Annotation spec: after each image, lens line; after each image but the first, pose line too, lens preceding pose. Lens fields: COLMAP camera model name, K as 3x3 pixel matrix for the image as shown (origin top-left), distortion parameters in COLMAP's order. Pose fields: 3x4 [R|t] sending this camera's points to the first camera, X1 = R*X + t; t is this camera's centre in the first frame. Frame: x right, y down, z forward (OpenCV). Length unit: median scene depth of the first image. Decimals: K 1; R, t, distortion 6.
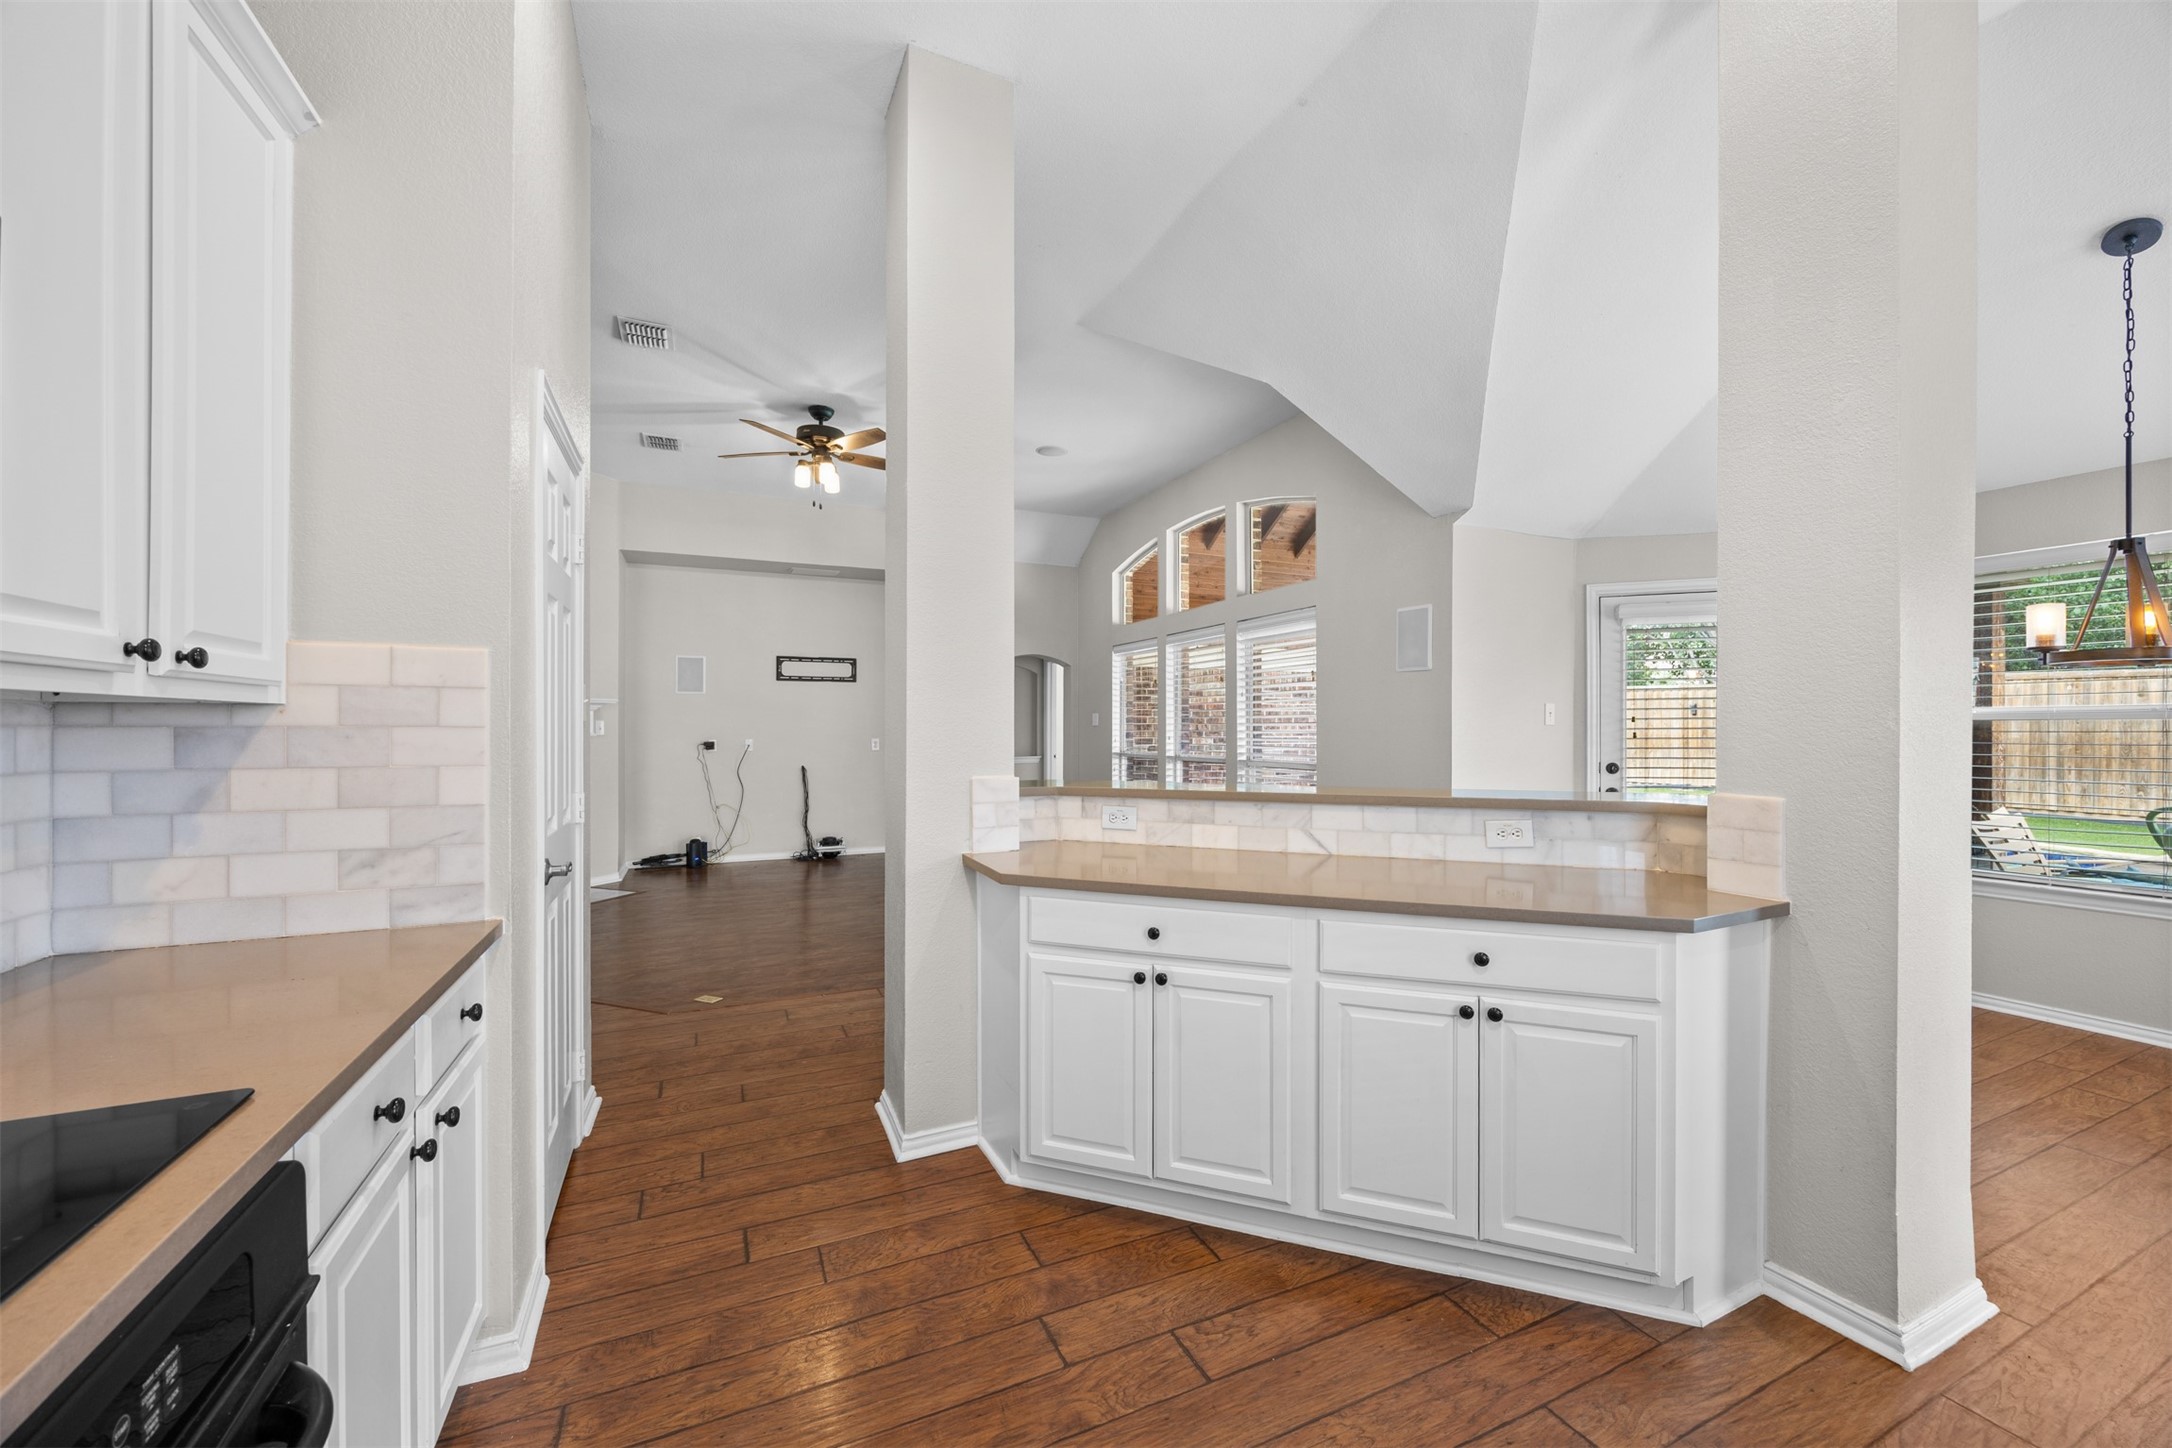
lens RADIAL K [[836.4, 0, 1102.2], [0, 836.4, 730.3], [0, 0, 1]] dist [0.000713, 0.000108]
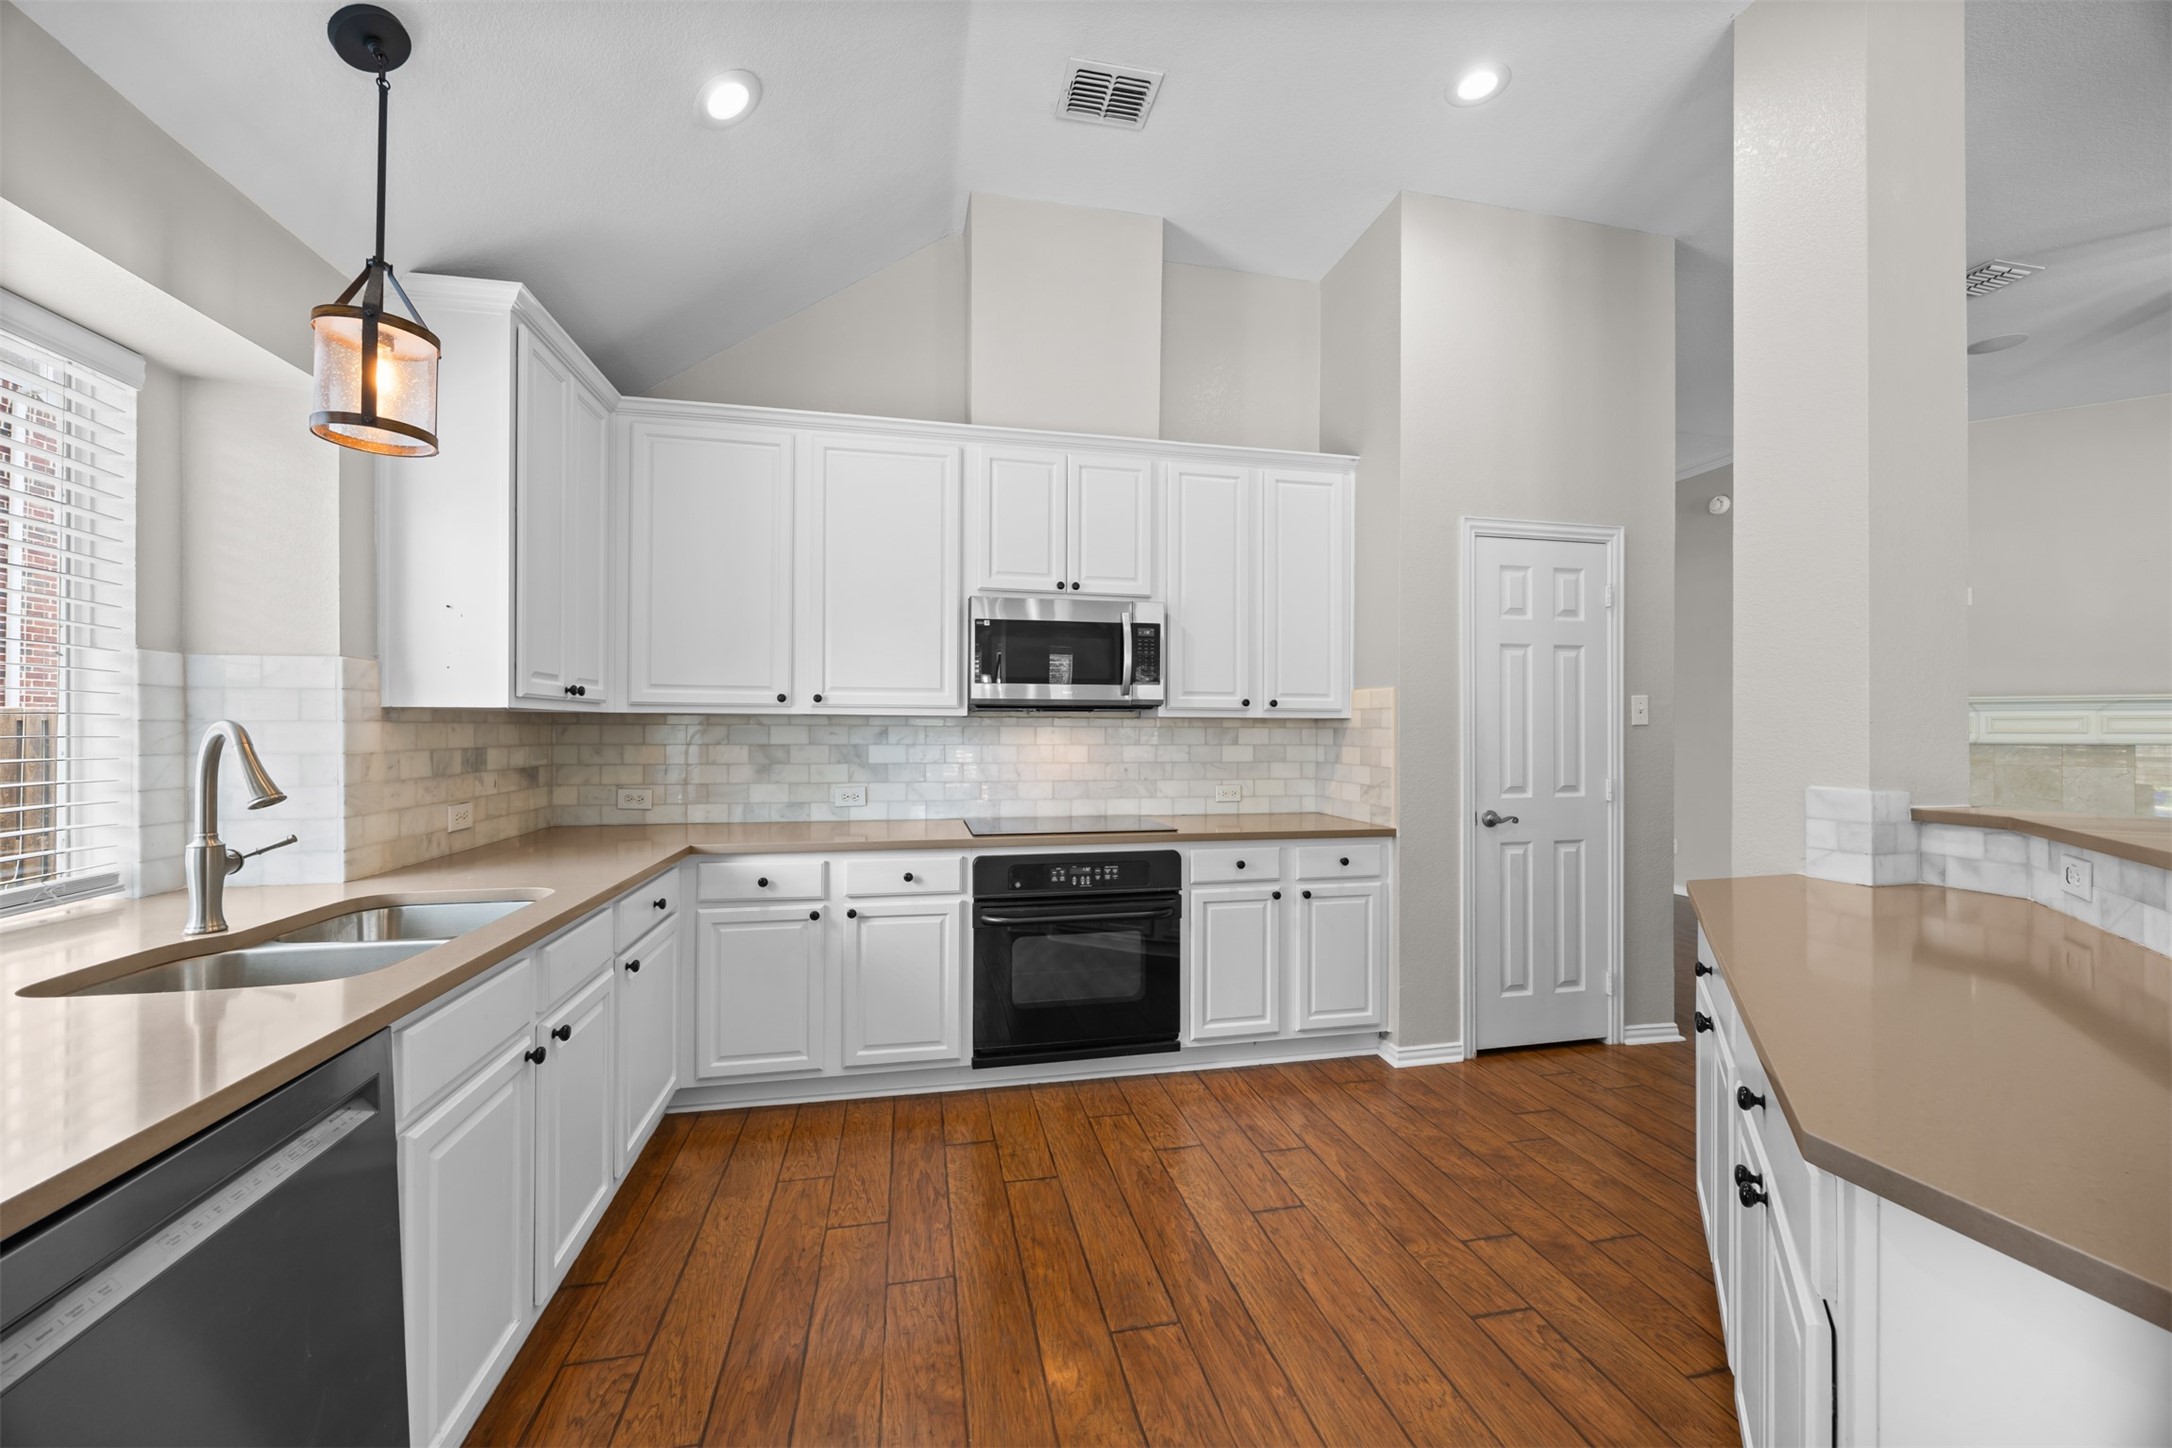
lens RADIAL K [[834.0, 0, 1090.8], [0, 834.0, 727.6], [0, 0, 1]] dist [-0.000710, 0.000055]
pose [[-0.222313, -0.005470, -0.974960, 0.285659], [-0.007780, 0.999962, -0.003836, 0.001605], [0.974944, 0.006733, -0.222347, 0.162421]]
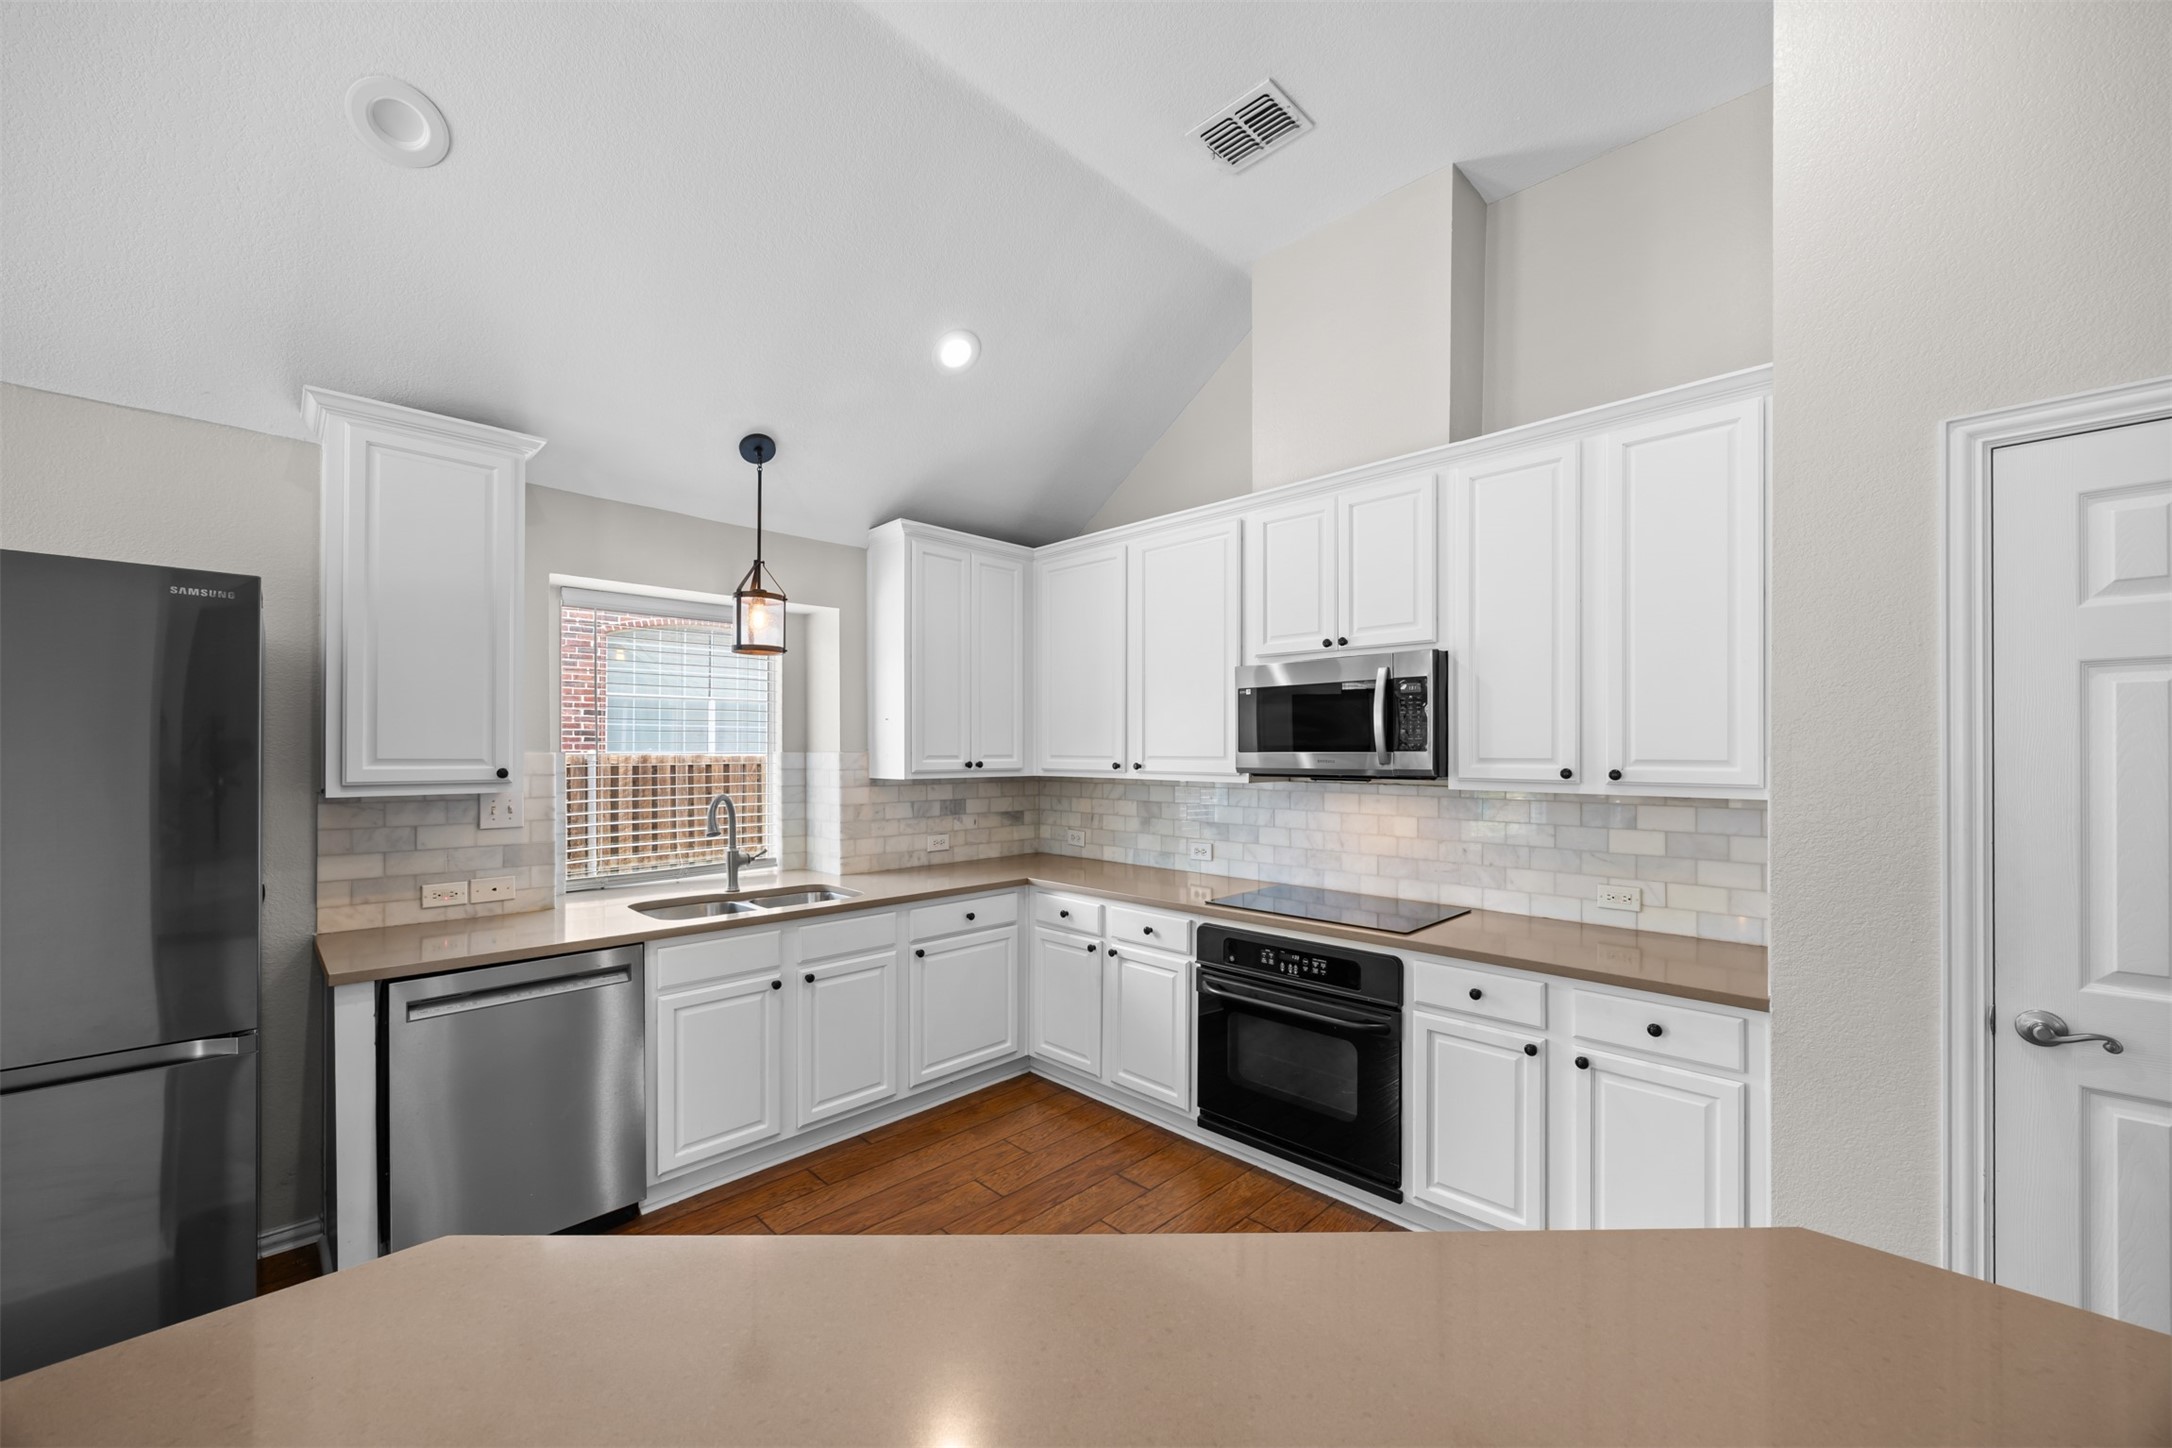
lens RADIAL K [[843.3, 0, 1091.3], [0, 843.3, 751.3], [0, 0, 1]] dist [-0.000775, 0.000032]
pose [[-0.940092, -0.002182, -0.340914, 0.113038], [-0.003836, 0.999984, 0.004179, -0.023003], [0.340900, 0.005236, -0.940085, 0.382439]]
